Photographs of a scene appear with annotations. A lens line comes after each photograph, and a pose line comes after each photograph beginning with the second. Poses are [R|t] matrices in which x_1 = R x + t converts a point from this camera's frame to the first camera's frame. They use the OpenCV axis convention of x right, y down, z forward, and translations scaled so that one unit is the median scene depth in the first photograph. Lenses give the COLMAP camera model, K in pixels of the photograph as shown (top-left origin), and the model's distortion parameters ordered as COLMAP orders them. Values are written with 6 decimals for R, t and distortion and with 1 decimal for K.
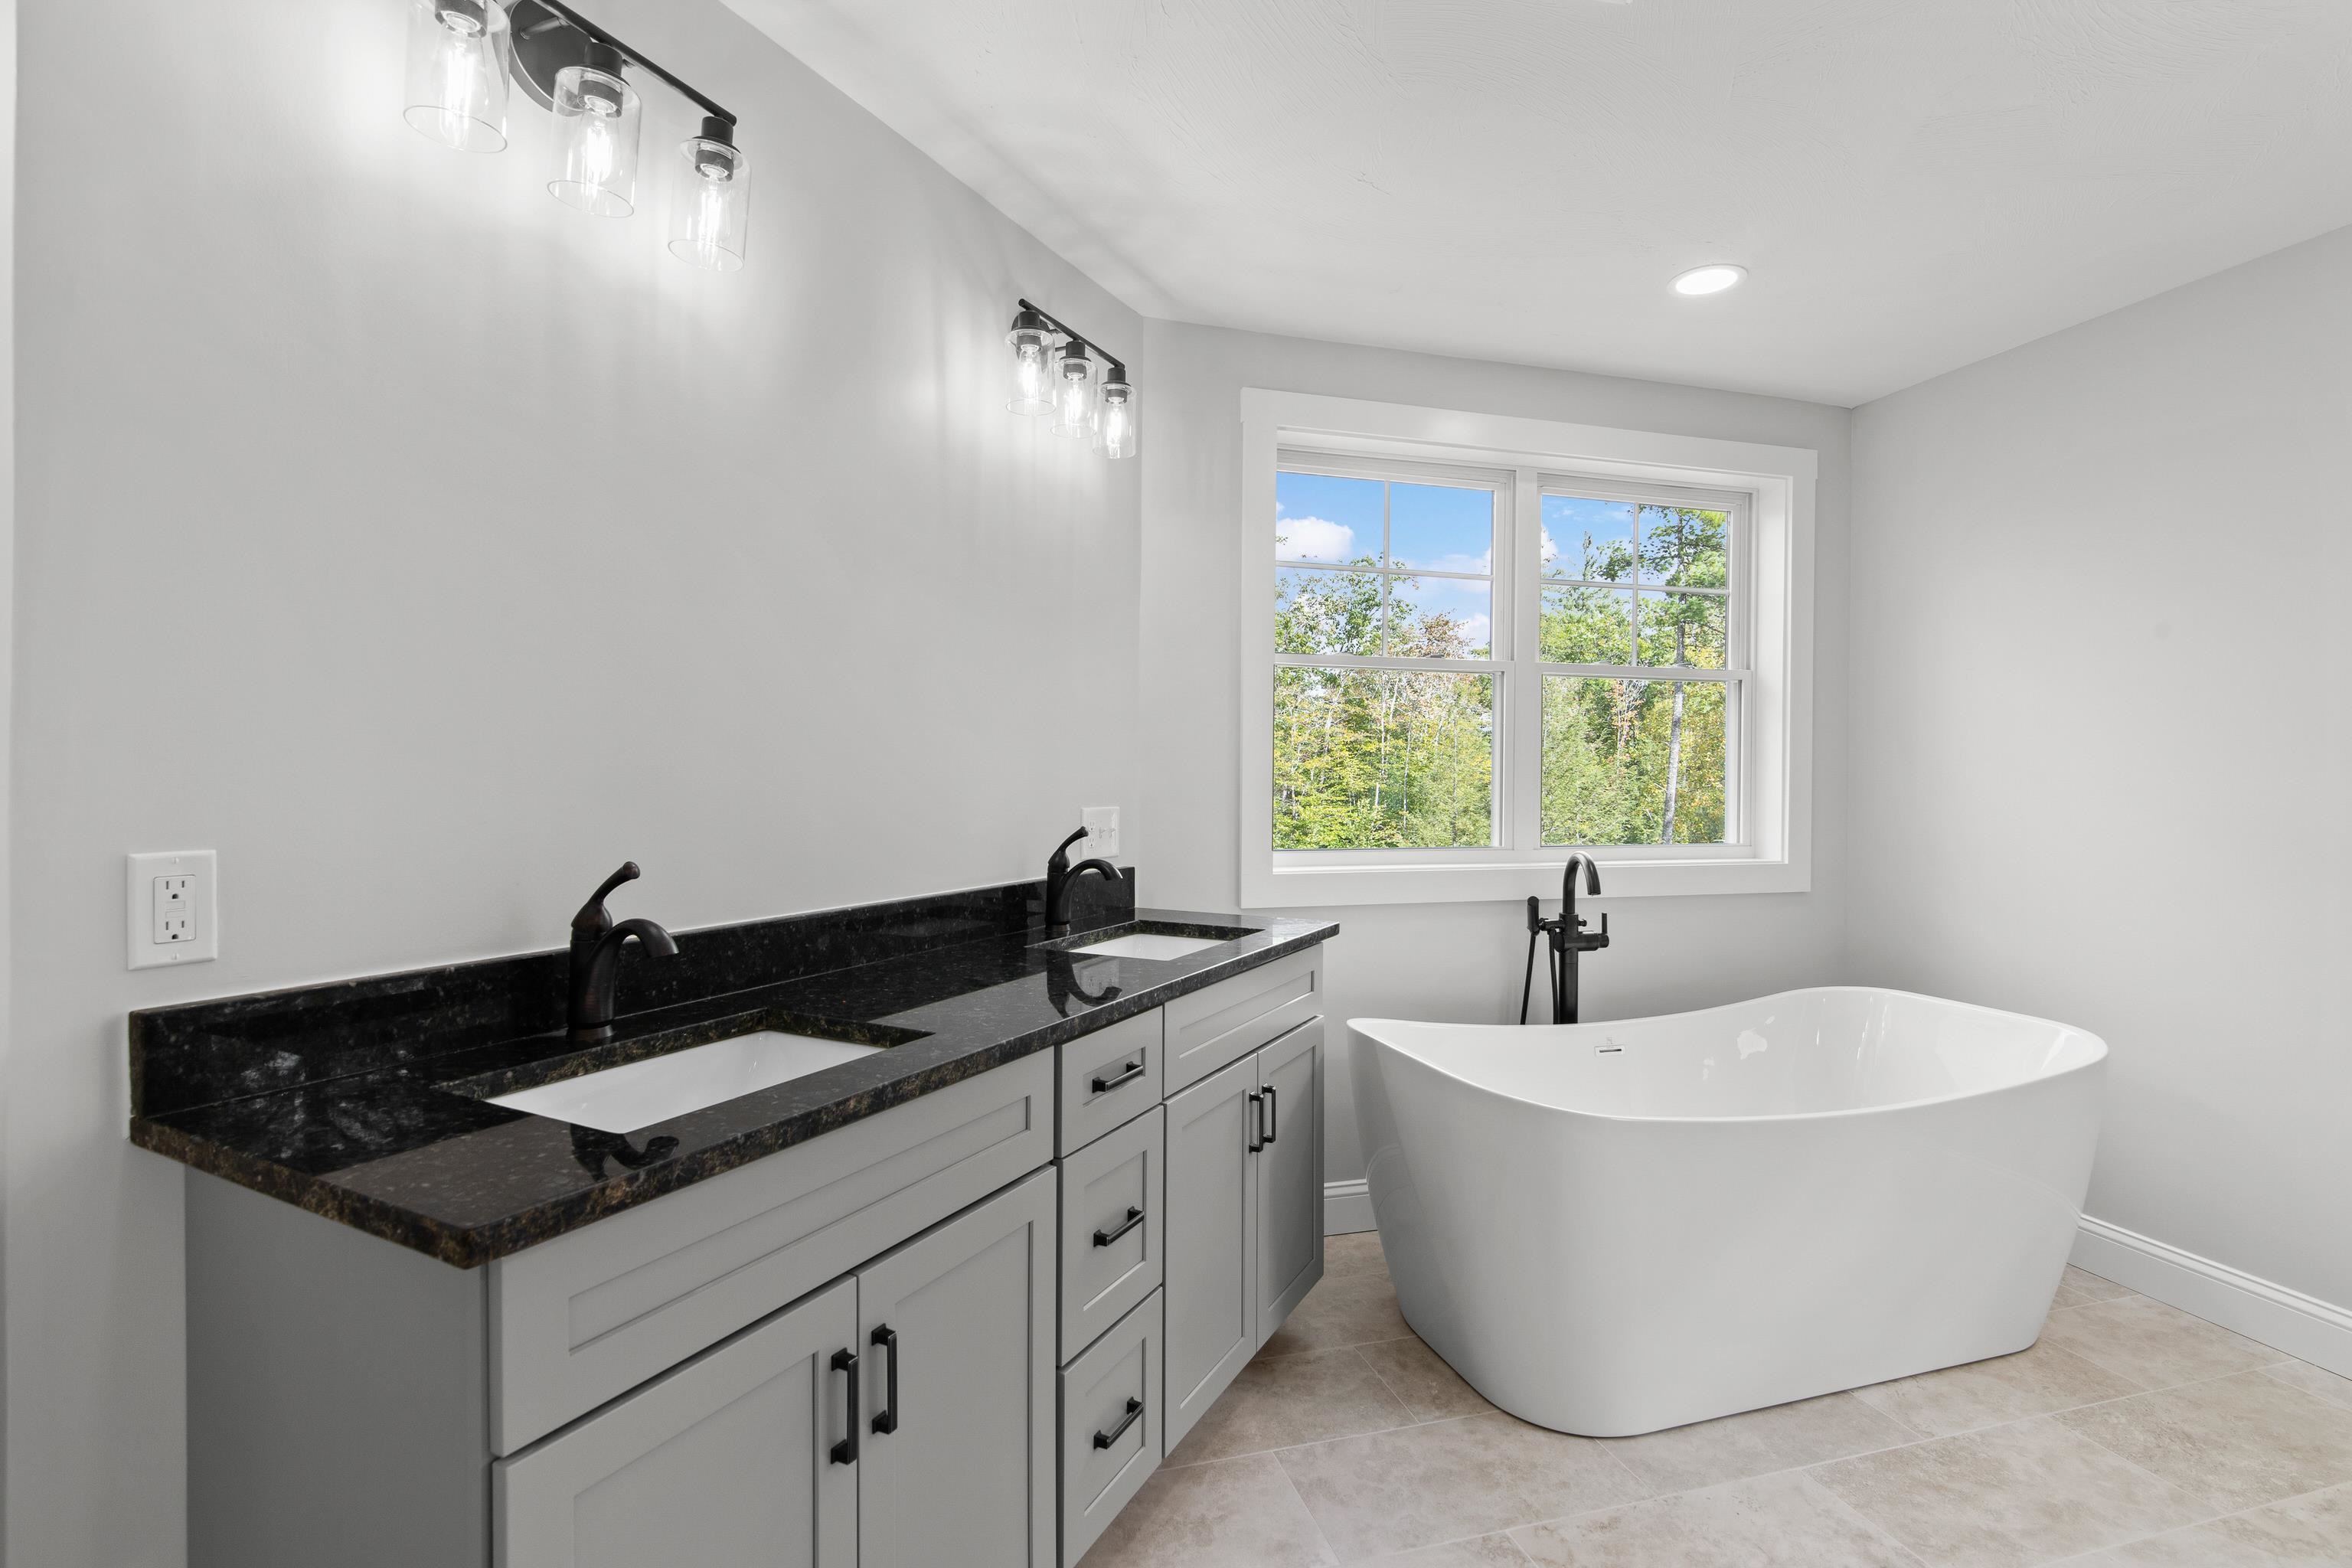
lens RADIAL K [[1081.4, 0, 1171.5], [0, 1081.4, 785.4], [0, 0, 1]] dist [0.000426, -0.000354]
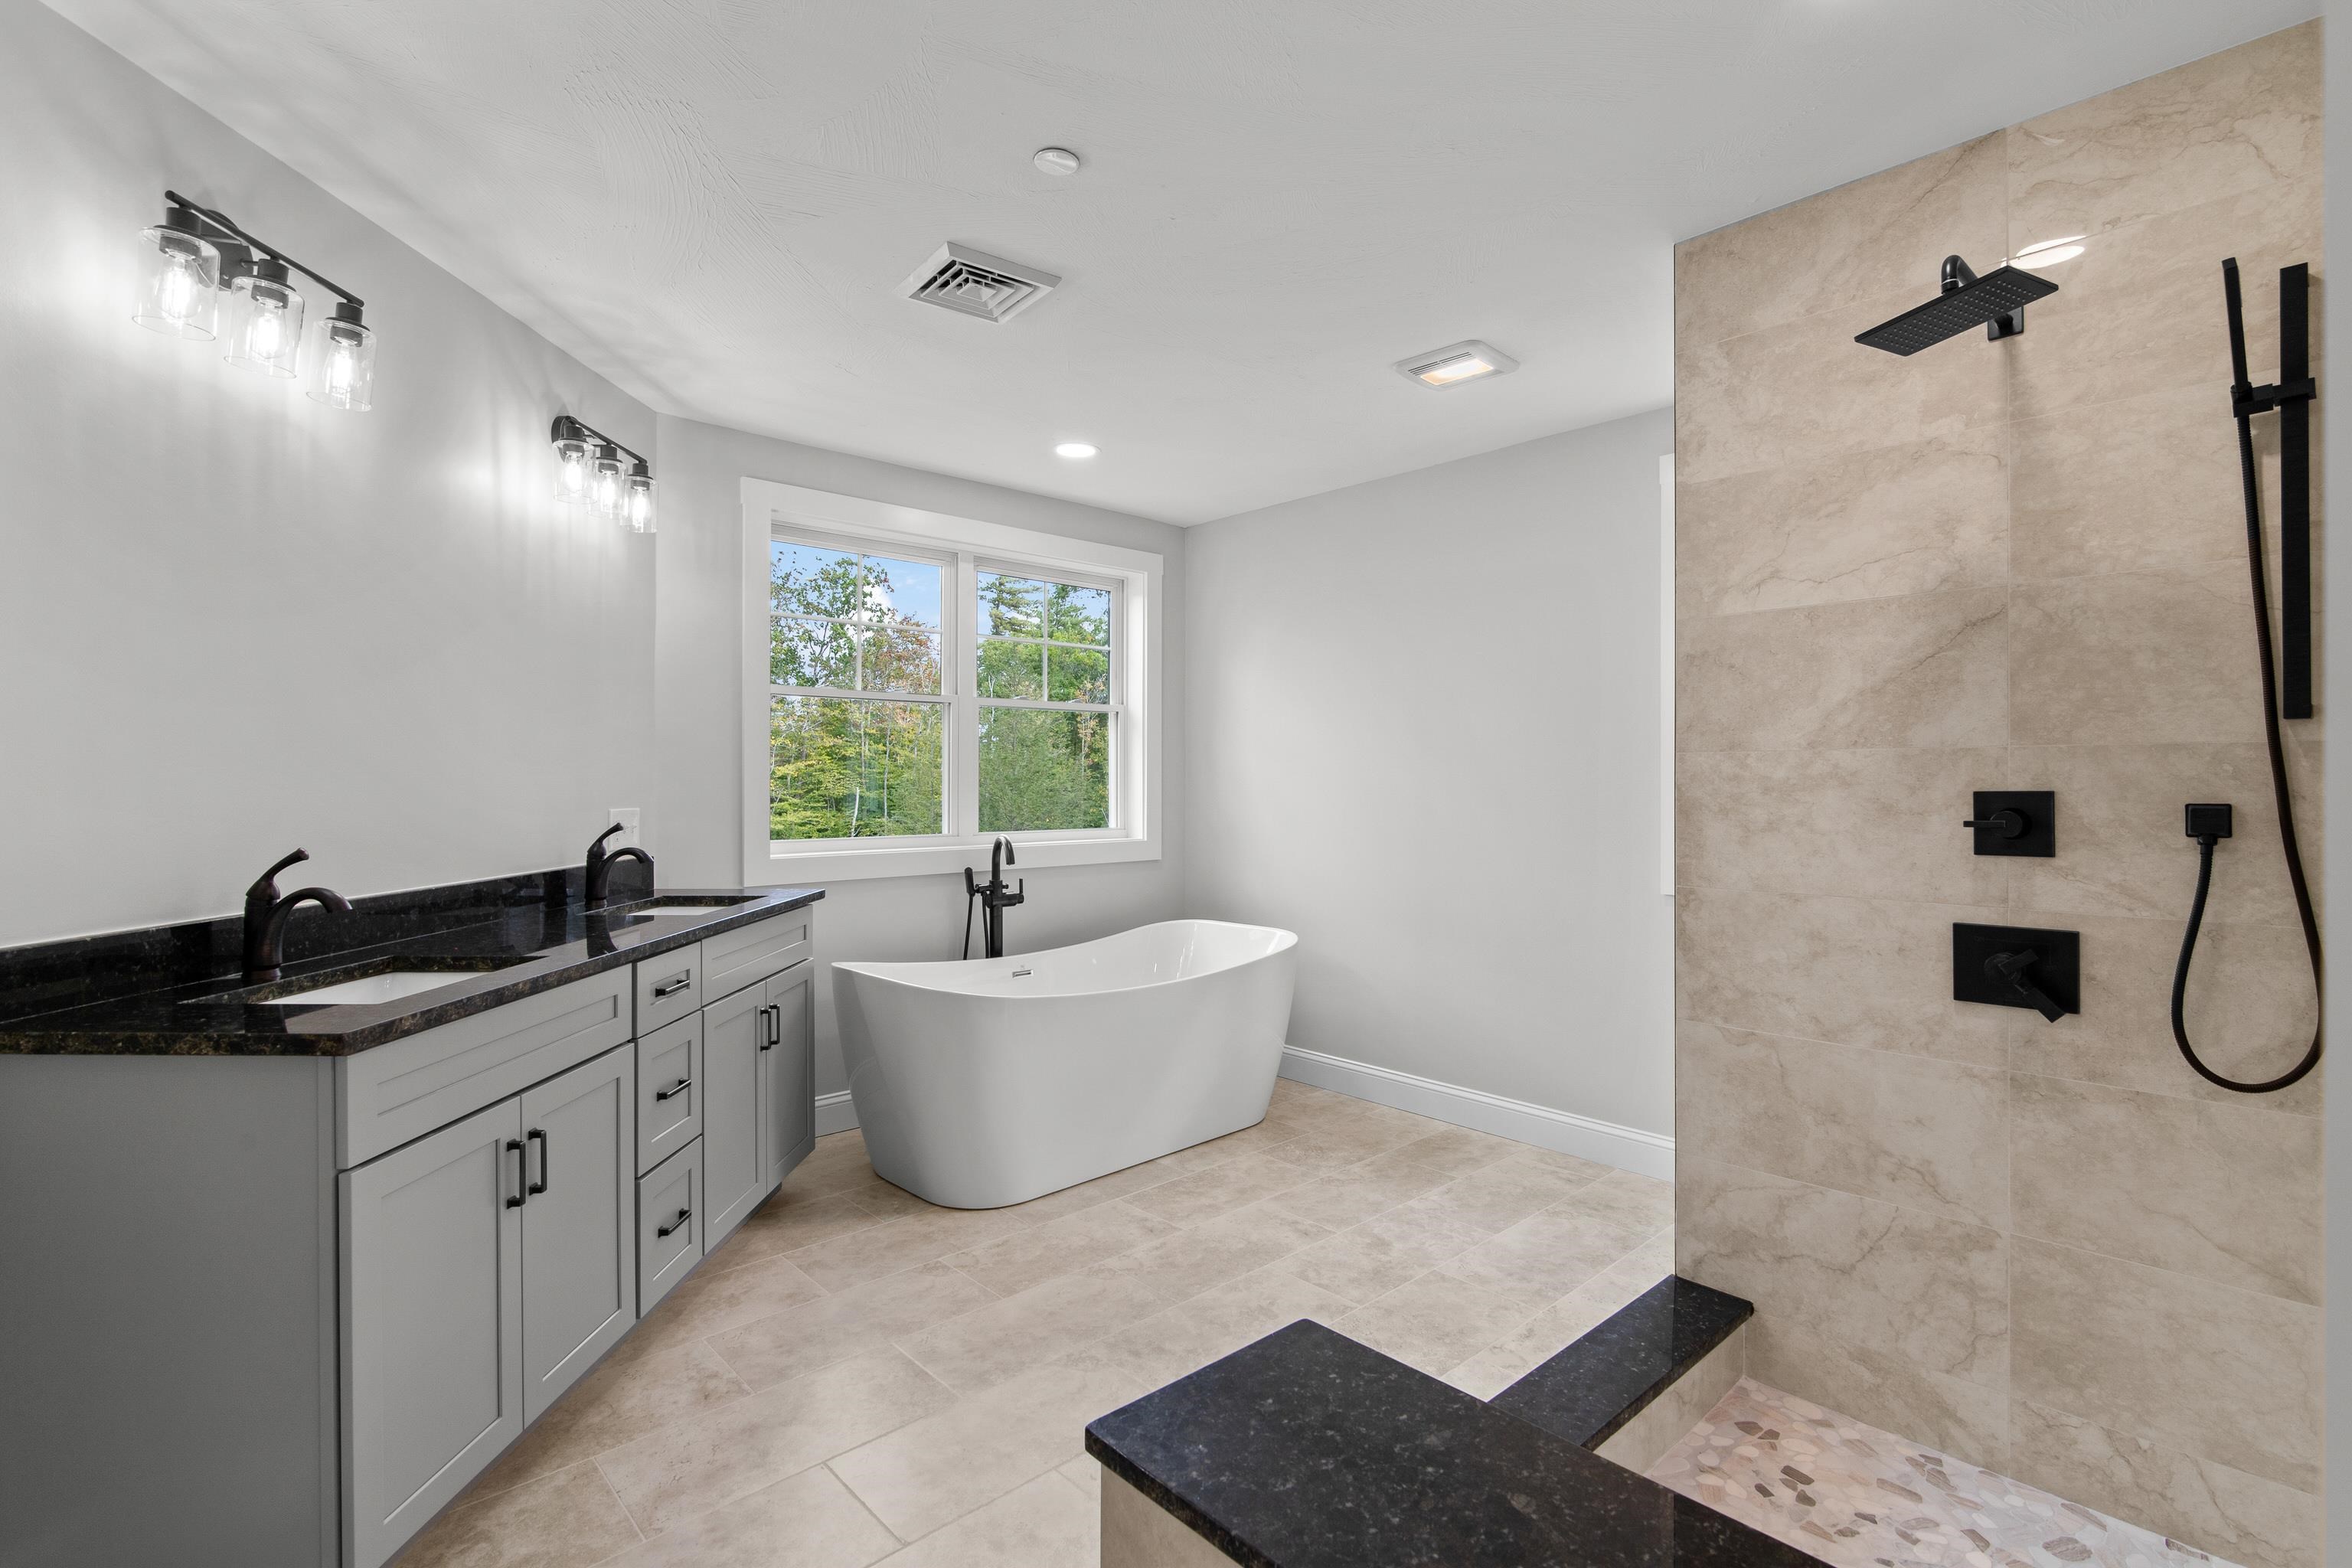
lens RADIAL K [[1085.4, 0, 1182.7], [0, 1085.4, 779.0], [0, 0, 1]] dist [-0.002725, -0.000116]
pose [[0.887451, -0.005638, 0.460867, -0.080394], [0.009985, 0.999926, -0.006993, 0.001292], [-0.460794, 0.010808, 0.887442, -0.459363]]
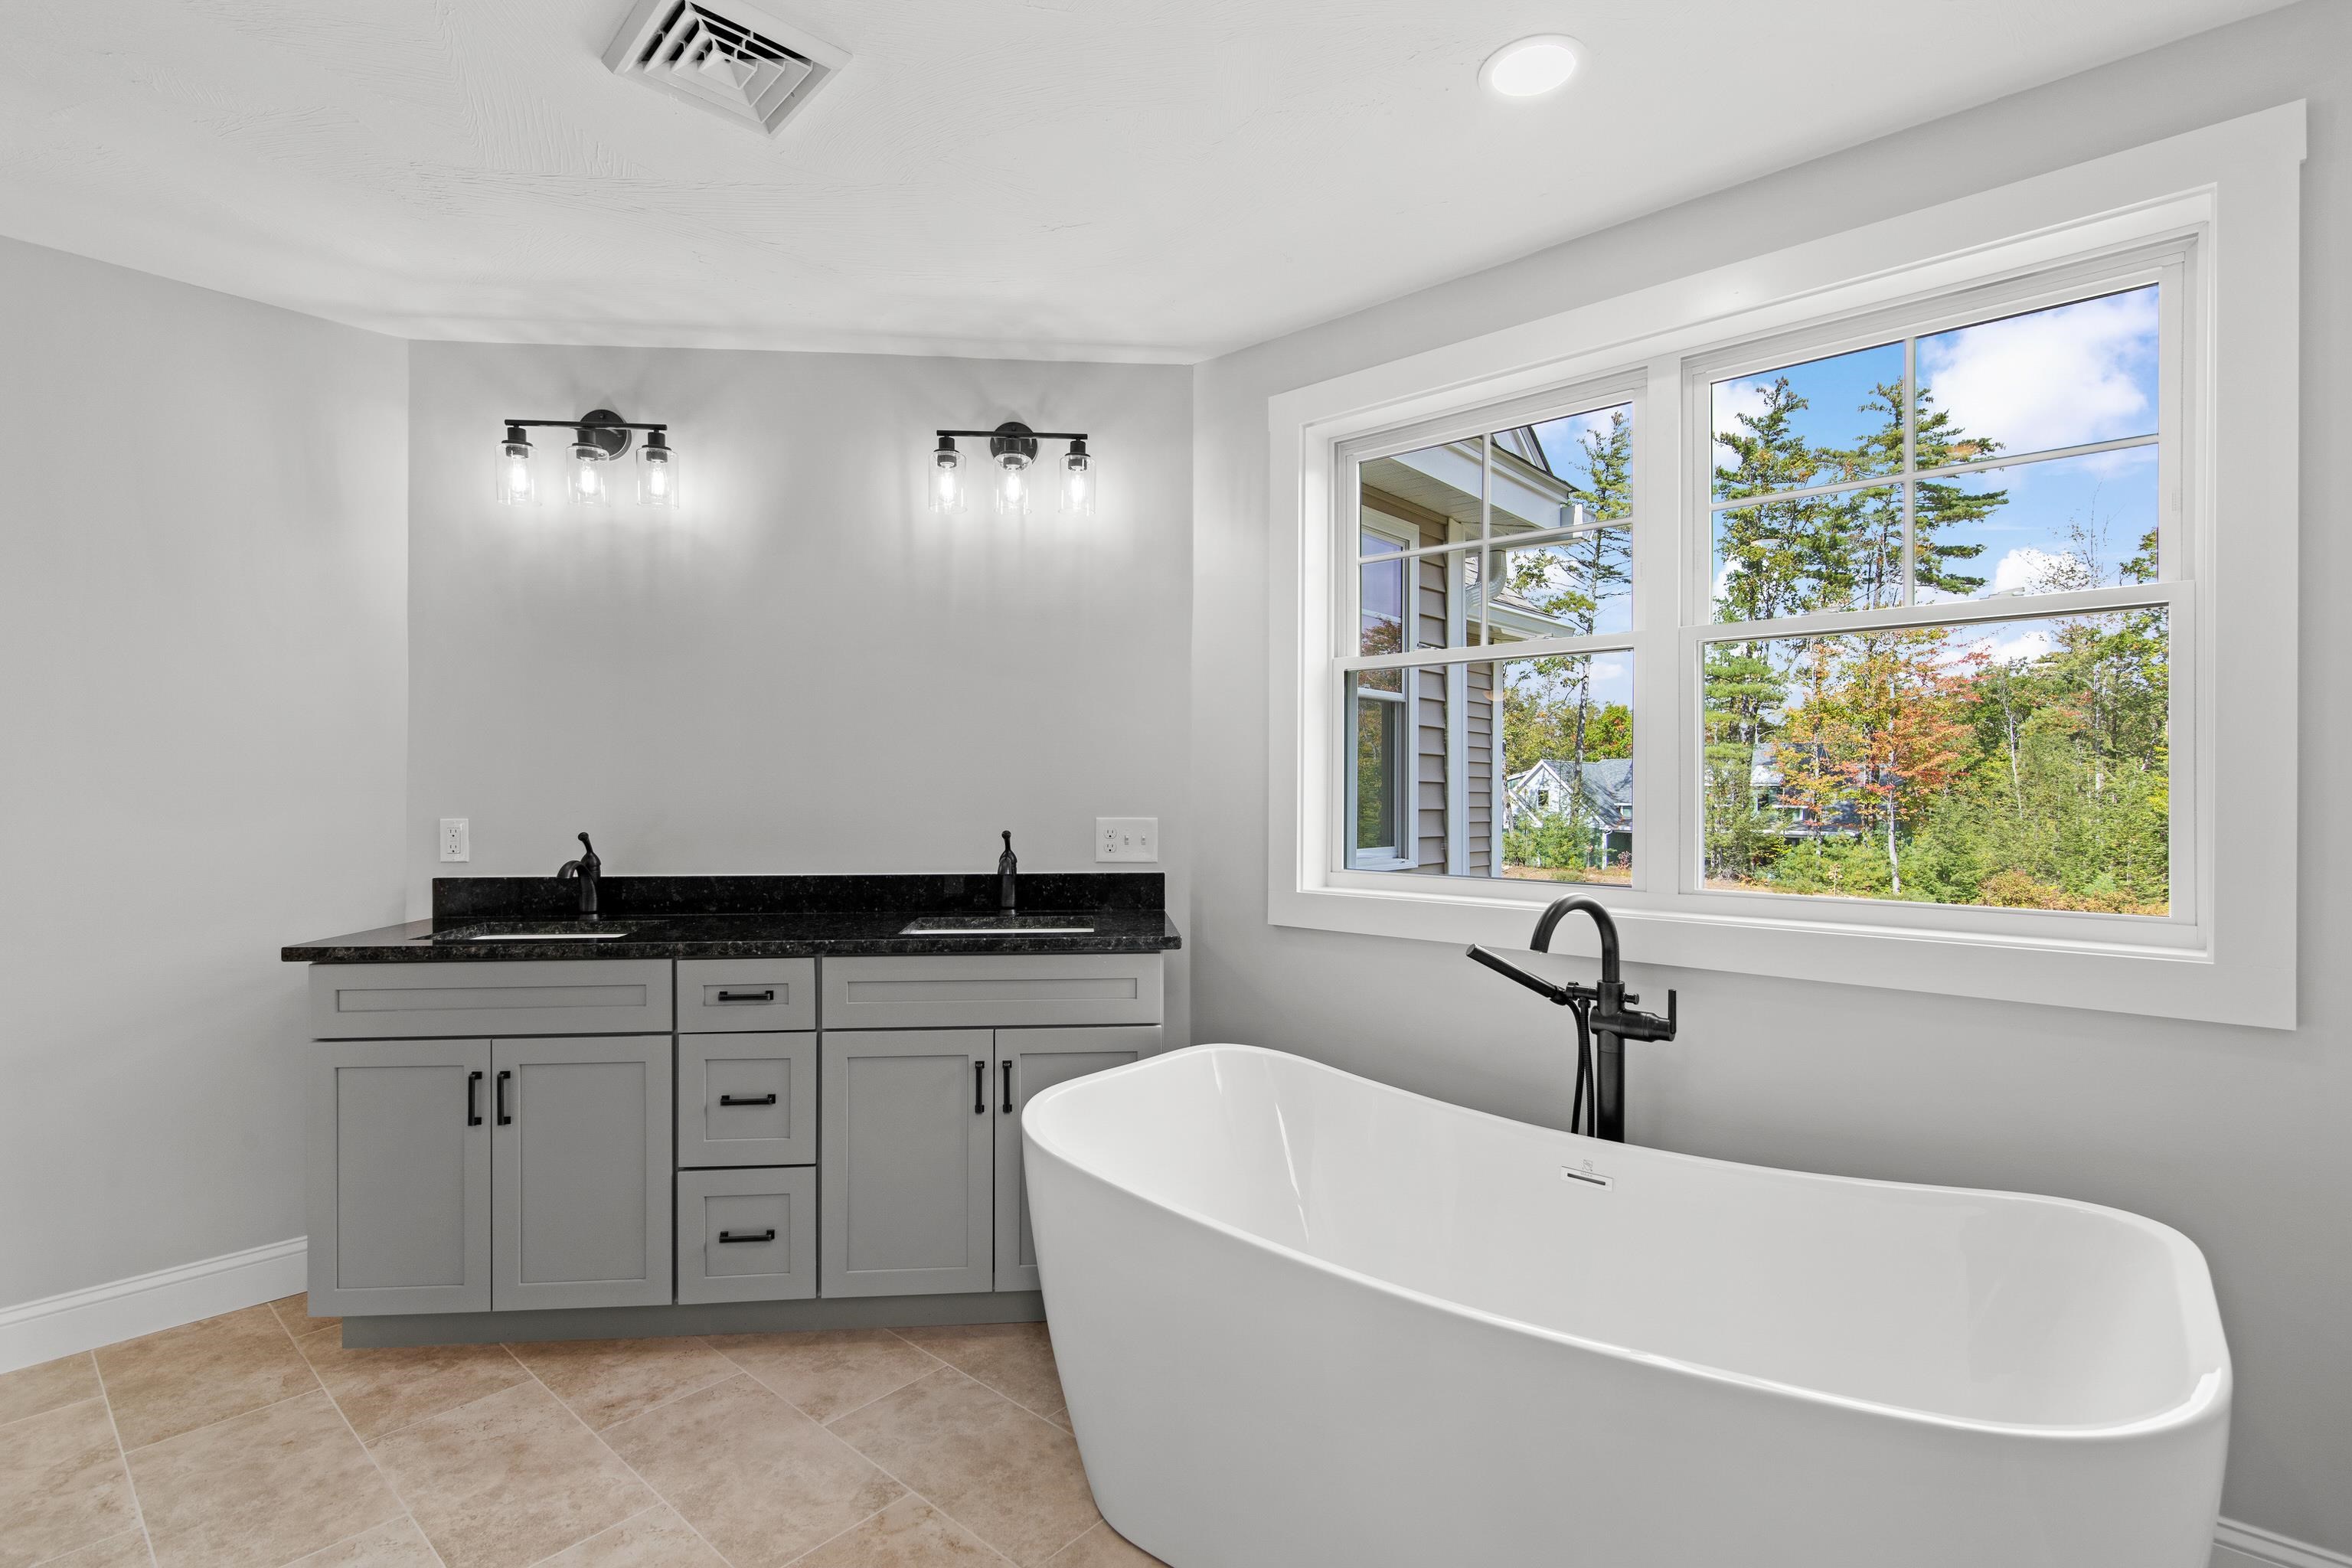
lens RADIAL K [[1081.4, 0, 1171.5], [0, 1081.4, 785.4], [0, 0, 1]] dist [0.000426, -0.000354]
pose [[0.546203, -0.005949, -0.837632, 1.063693], [-0.006119, 0.999920, -0.011092, -0.000992], [0.837630, 0.011184, 0.546123, 0.488656]]
